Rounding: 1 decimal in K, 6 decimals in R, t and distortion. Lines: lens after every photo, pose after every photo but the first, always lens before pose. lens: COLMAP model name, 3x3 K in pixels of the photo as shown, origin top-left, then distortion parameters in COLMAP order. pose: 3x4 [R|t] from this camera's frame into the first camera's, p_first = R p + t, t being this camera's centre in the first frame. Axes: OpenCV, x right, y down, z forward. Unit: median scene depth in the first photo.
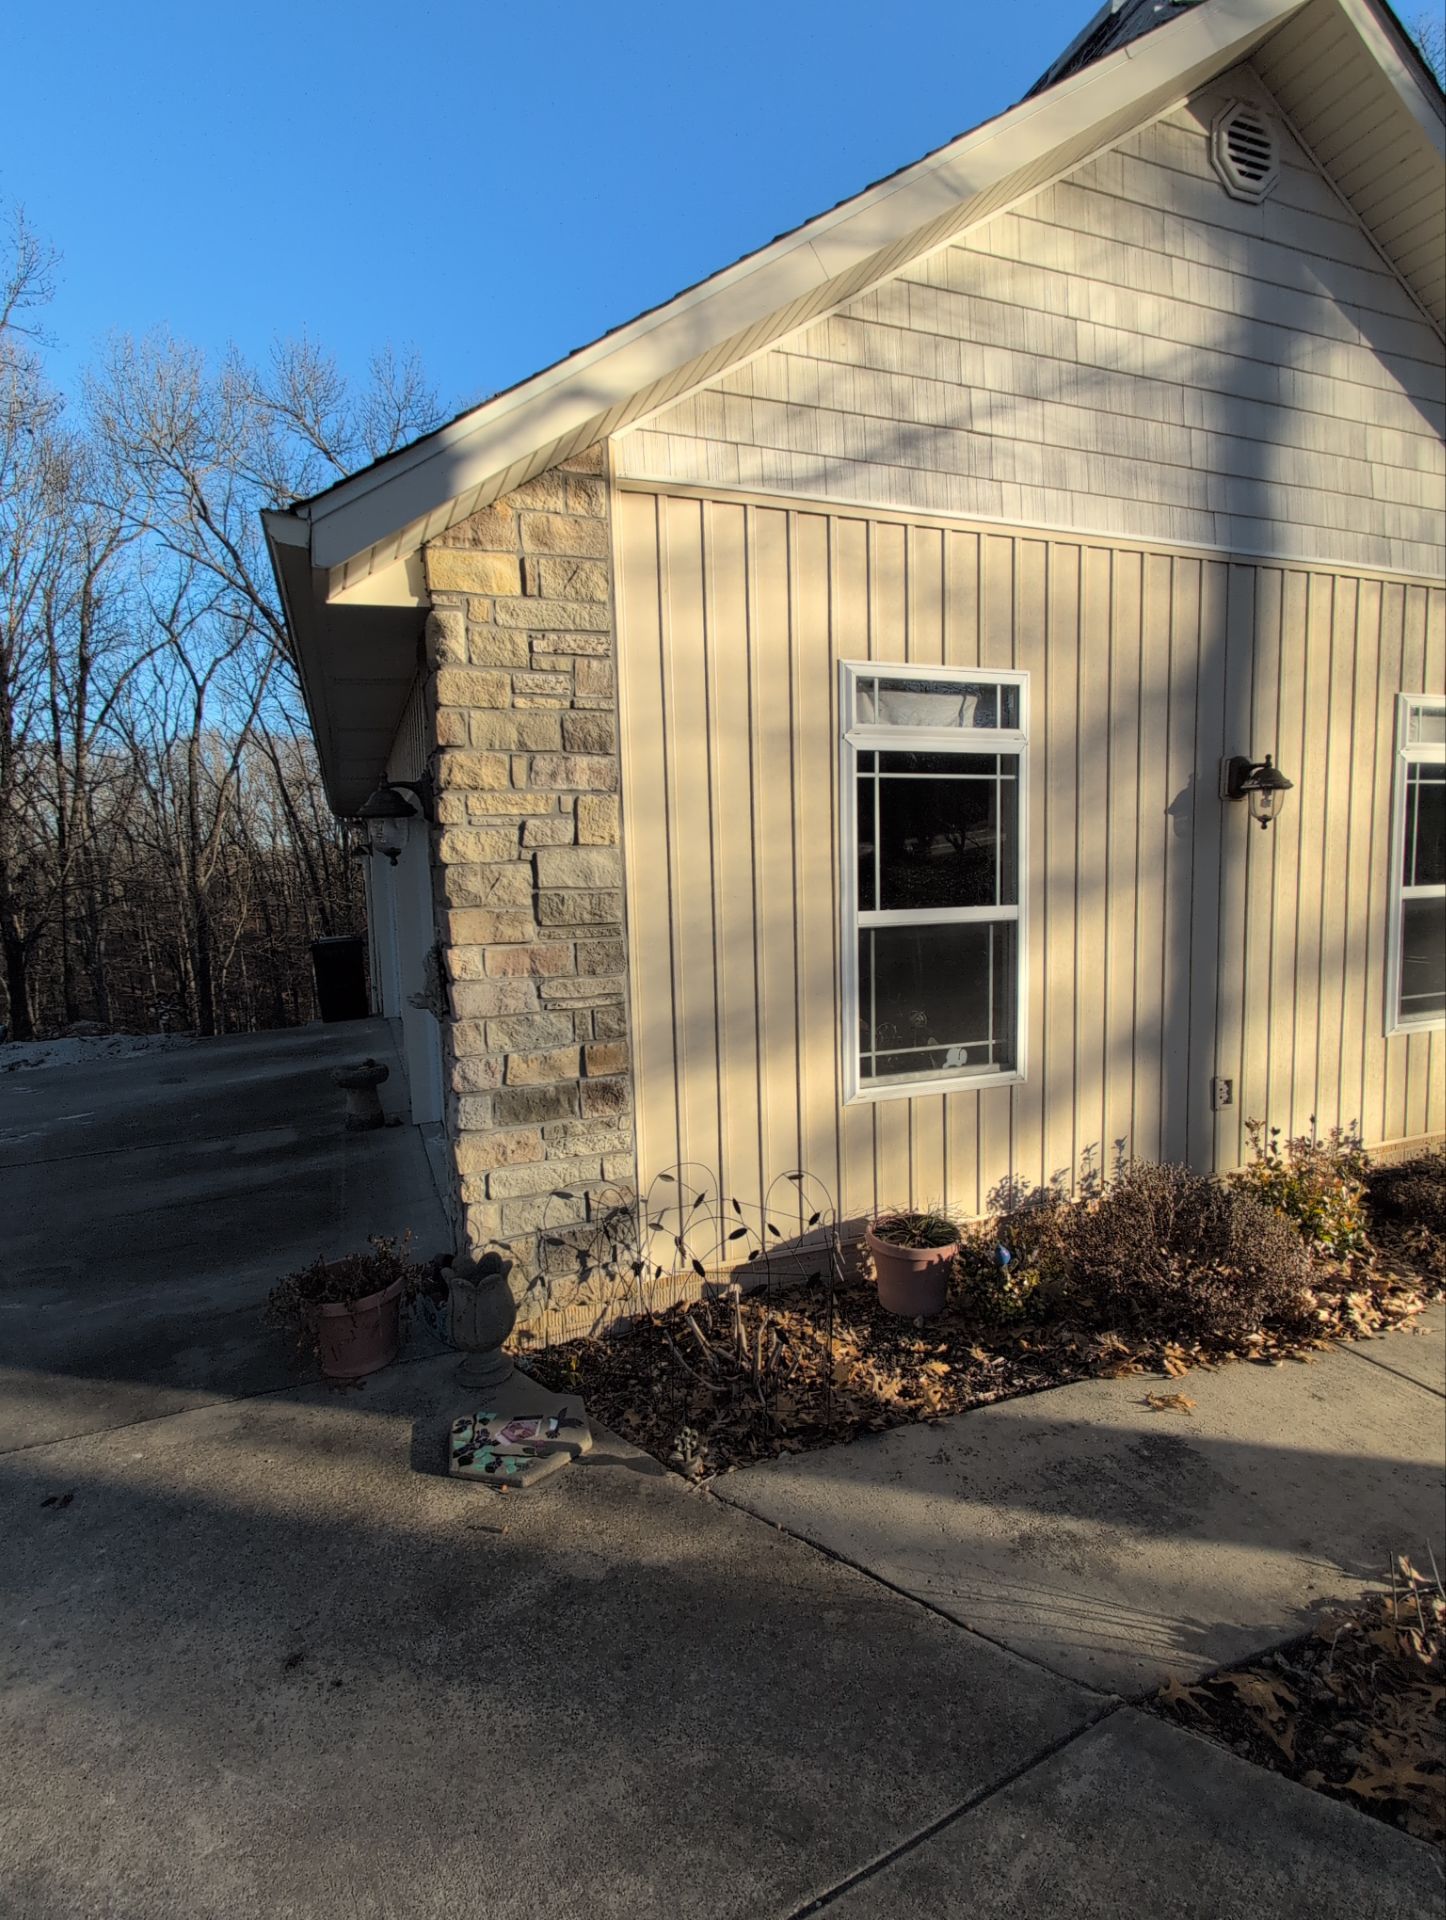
lens RADIAL K [[963.9, 0, 721.7], [0, 963.9, 959.7], [0, 0, 1]] dist [-0.000879, 0.000715]
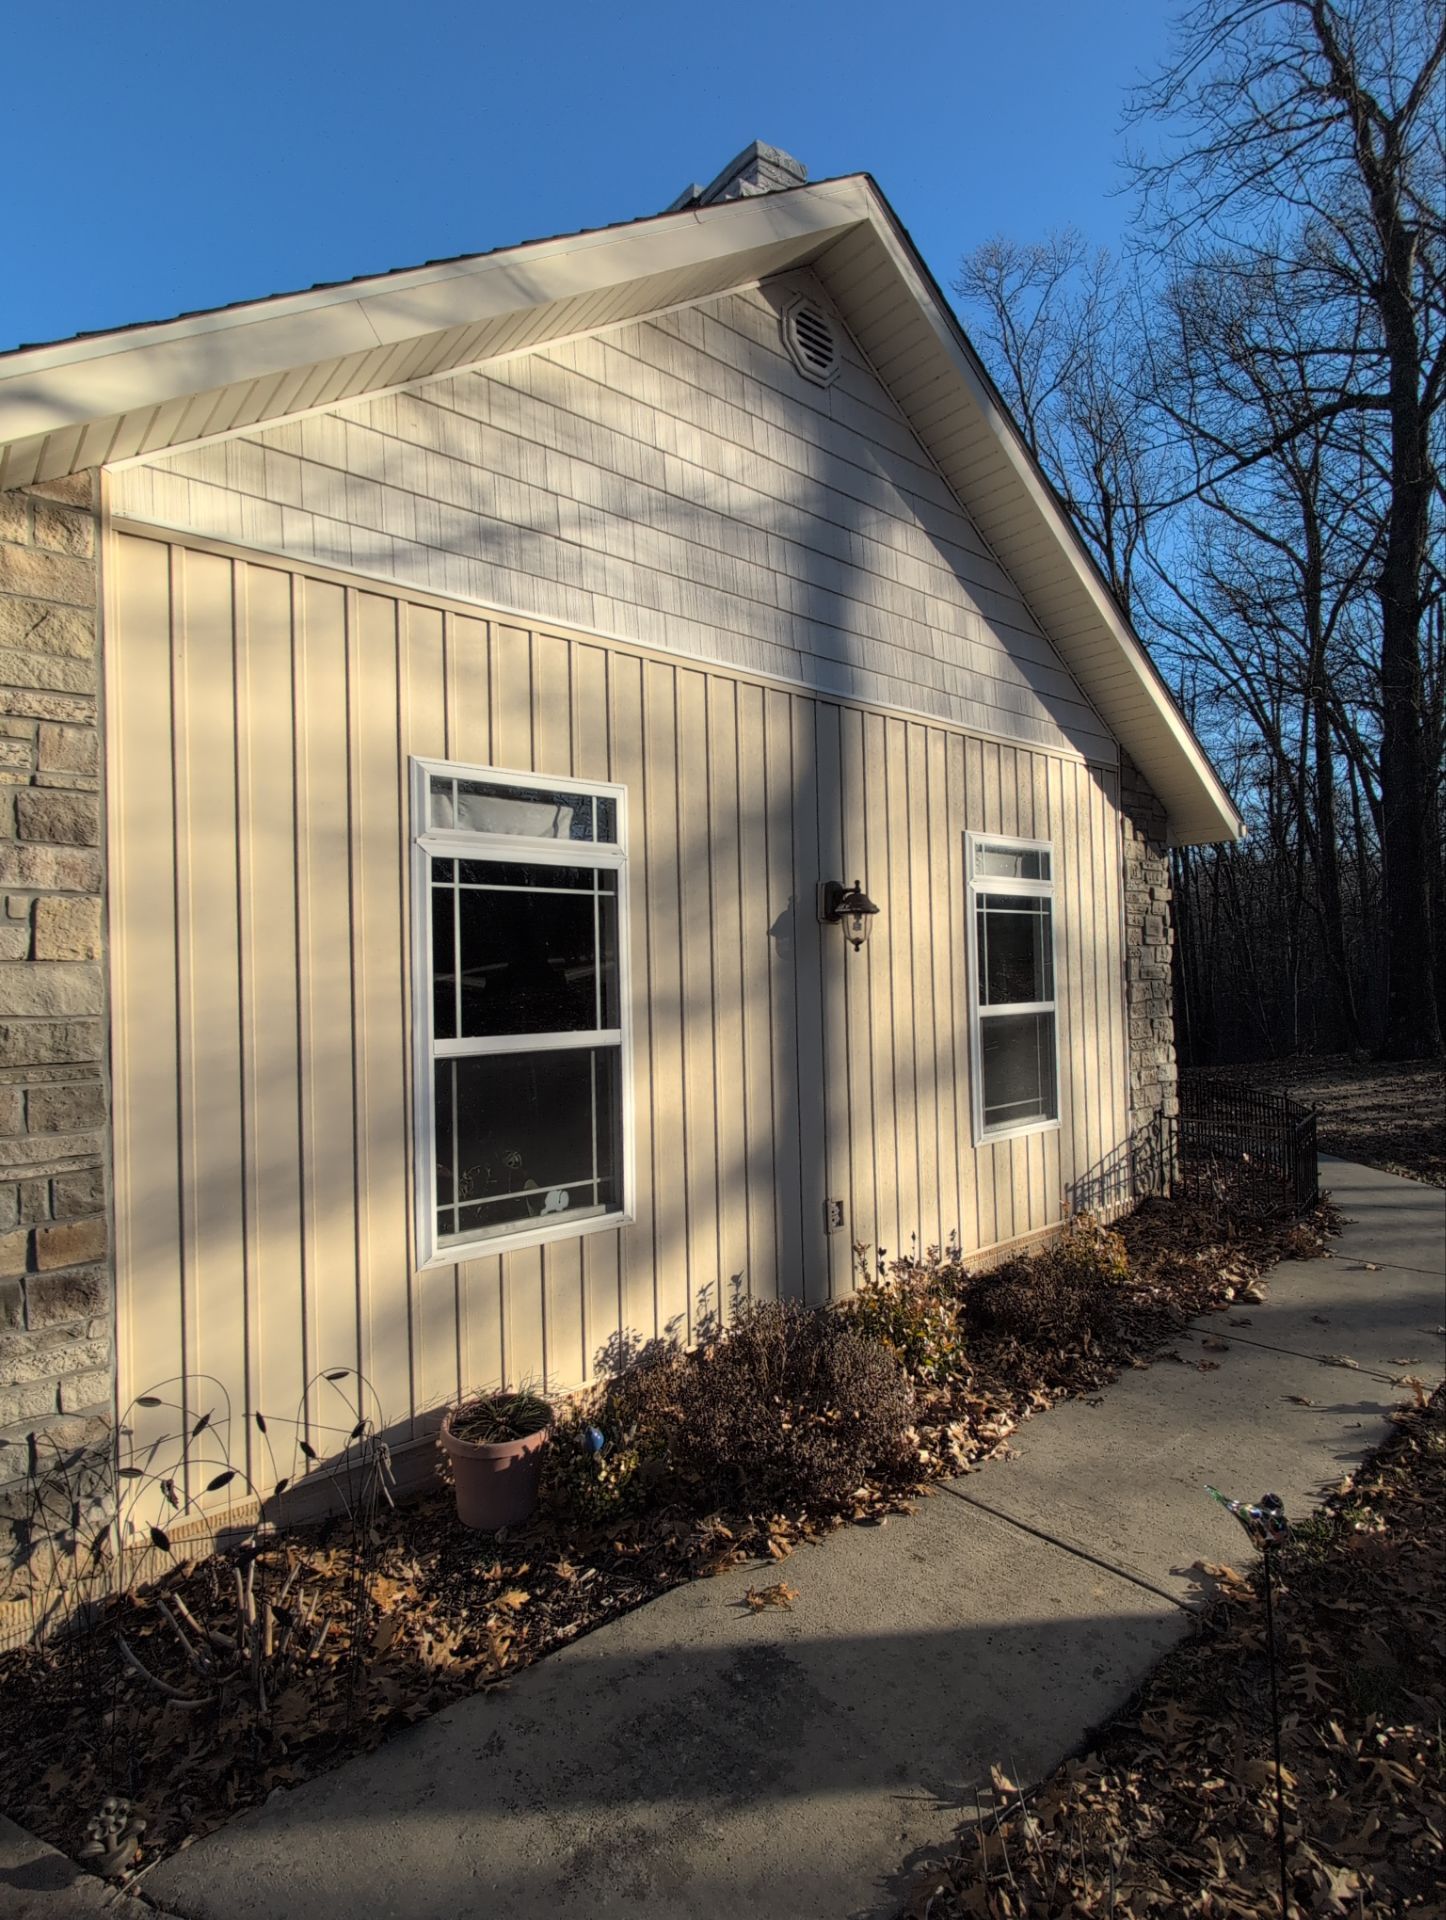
lens RADIAL K [[963.9, 0, 721.7], [0, 963.9, 959.7], [0, 0, 1]] dist [-0.000879, 0.000715]
pose [[0.944743, 0.009189, 0.327684, 0.101621], [0.030899, 0.992661, -0.116920, -0.012289], [-0.326353, 0.120584, 0.937525, 0.095495]]
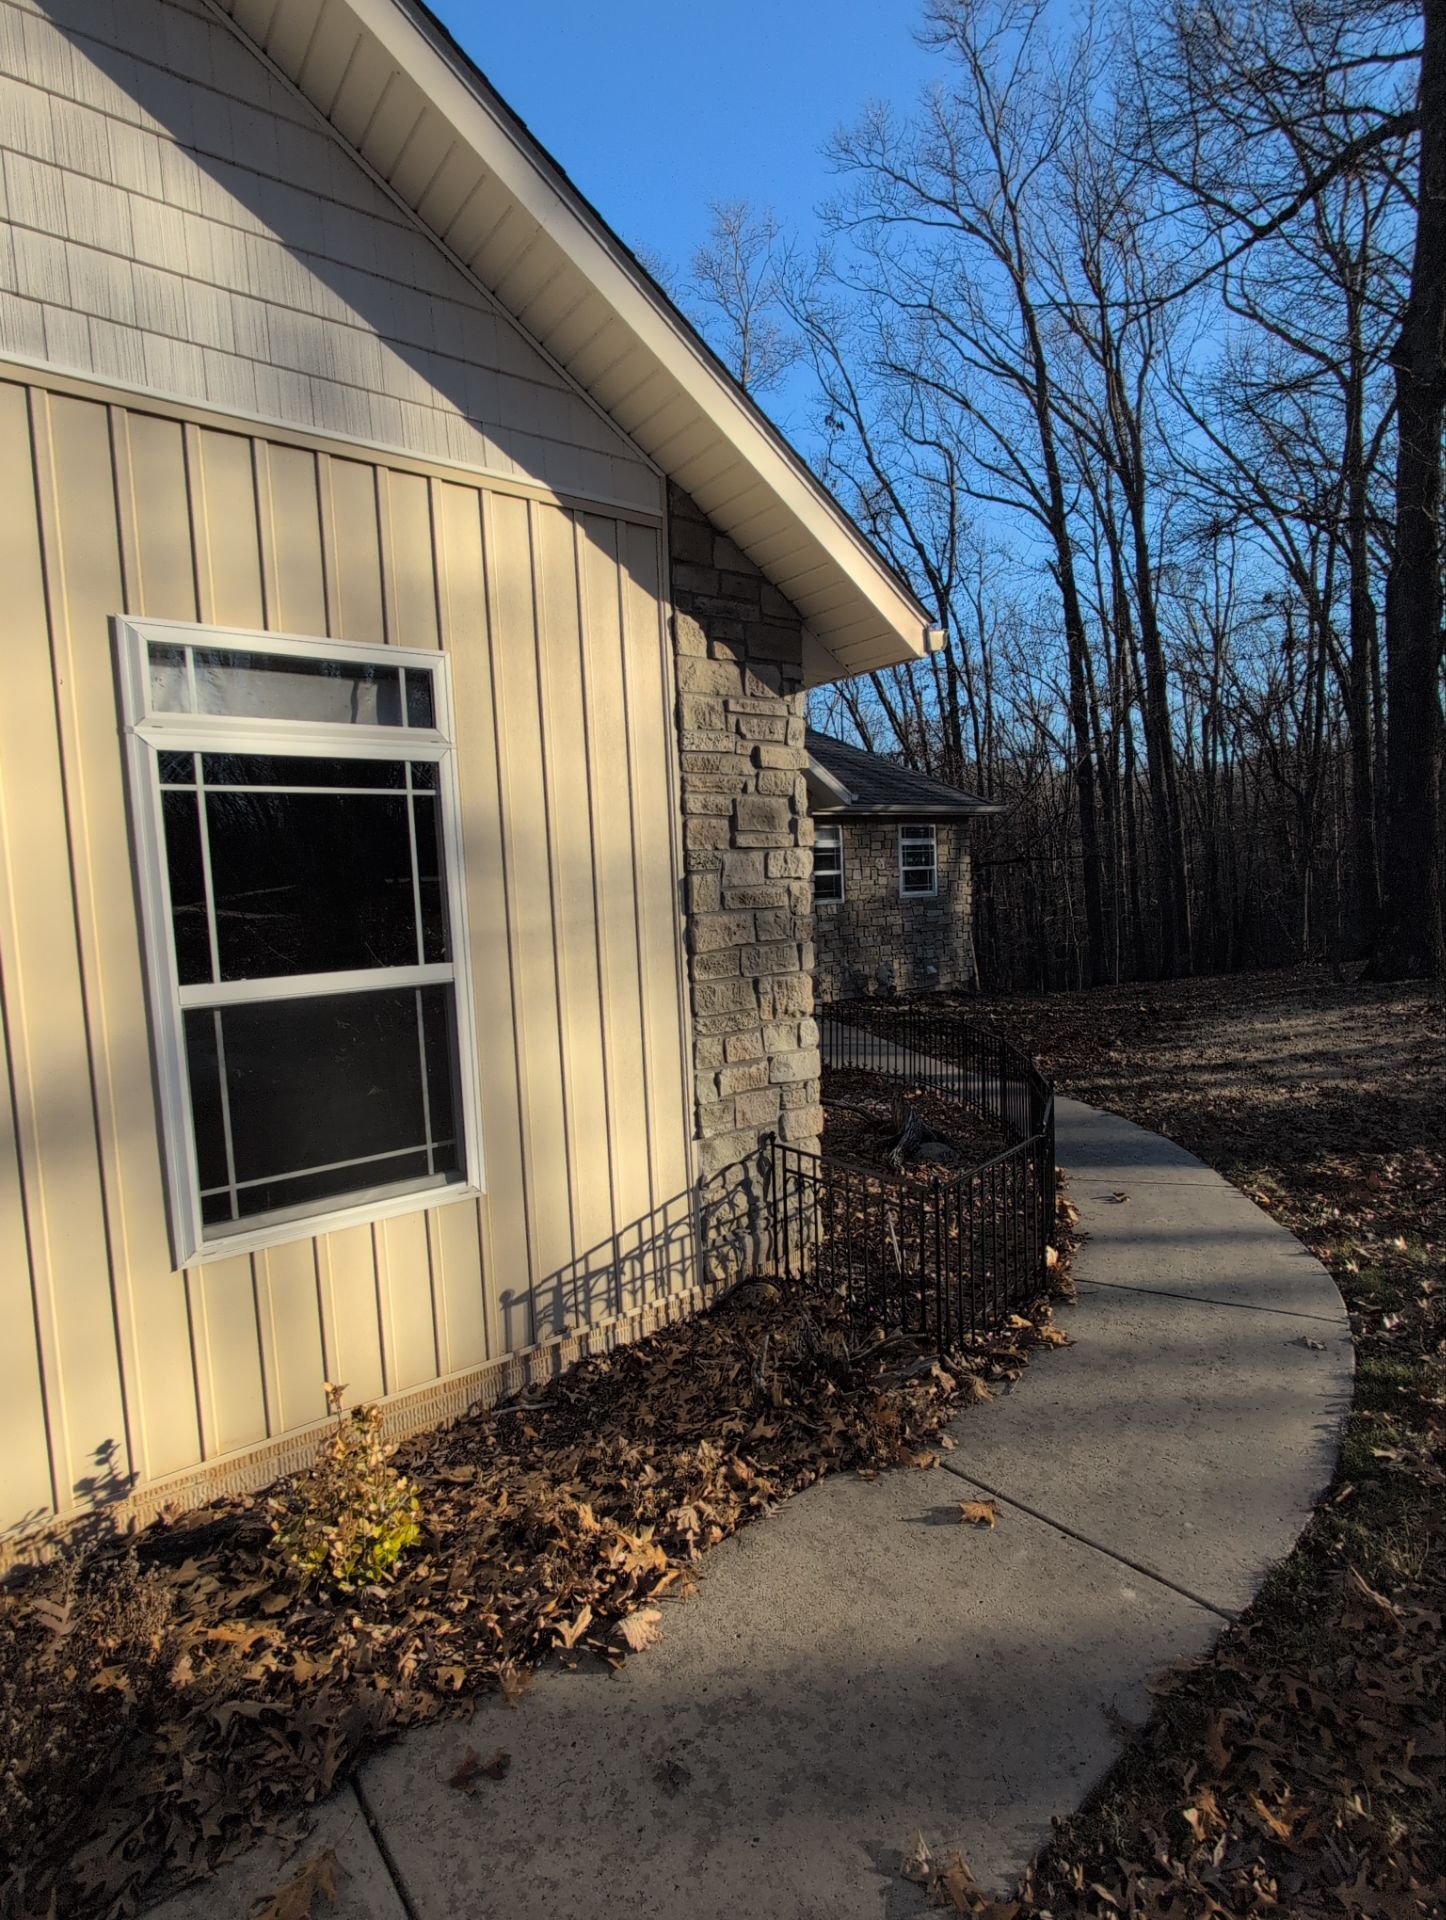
lens RADIAL K [[1024.8, 0, 773.0], [0, 1024.8, 991.4], [0, 0, 1]] dist [-0.002592, -0.000480]
pose [[0.945369, -0.055853, 0.321182, 0.306463], [0.057290, 0.998345, 0.004983, -0.025569], [-0.320929, 0.013690, 0.947004, 0.173972]]
